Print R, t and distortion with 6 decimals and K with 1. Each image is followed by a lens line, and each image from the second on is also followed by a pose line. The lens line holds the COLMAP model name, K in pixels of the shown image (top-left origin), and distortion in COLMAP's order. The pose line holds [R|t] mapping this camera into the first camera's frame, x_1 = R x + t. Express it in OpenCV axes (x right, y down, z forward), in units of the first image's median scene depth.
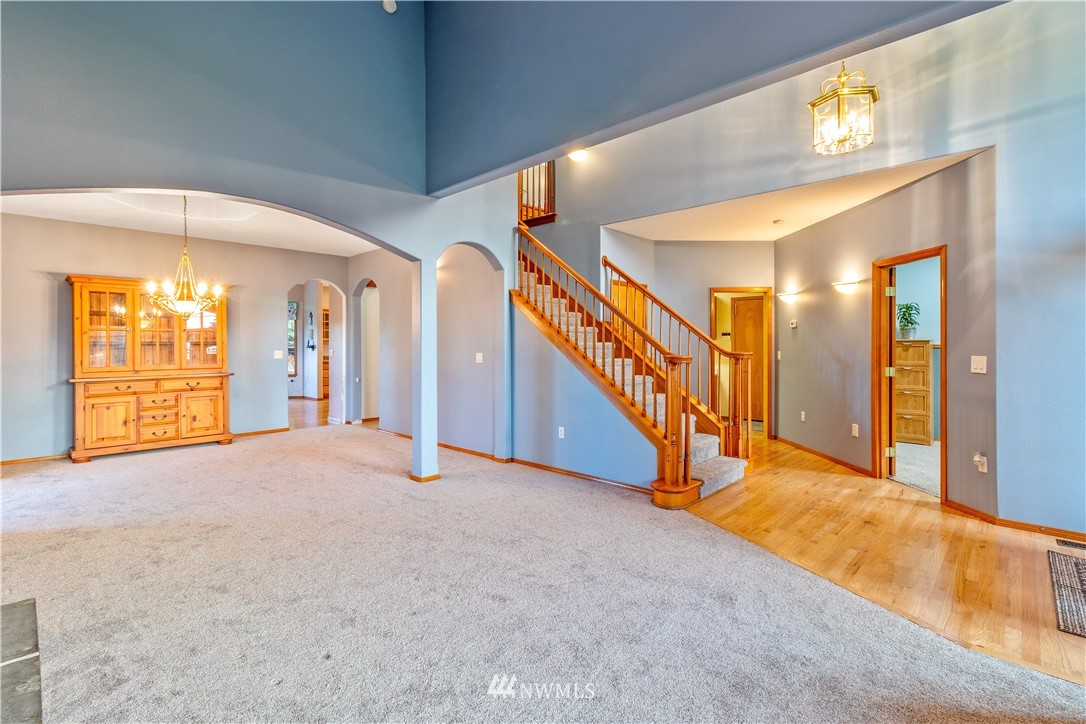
lens RADIAL K [[498.9, 0, 540.6], [0, 498.9, 347.5], [0, 0, 1]] dist [0.019338, -0.000680]
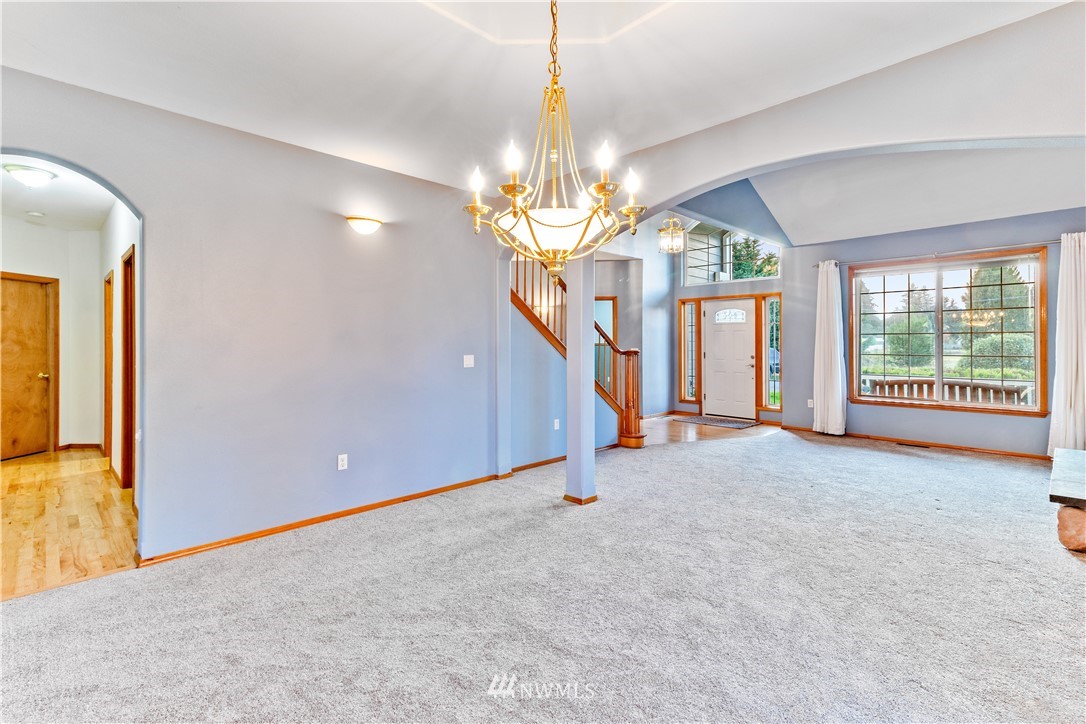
lens RADIAL K [[505.6, 0, 546.7], [0, 505.6, 337.4], [0, 0, 1]] dist [0.021126, 0.000132]
pose [[0.032827, 0.008742, 0.999423, -1.090605], [0.010936, 0.999899, -0.009105, -0.010652], [-0.999401, 0.011228, 0.032728, 0.999674]]
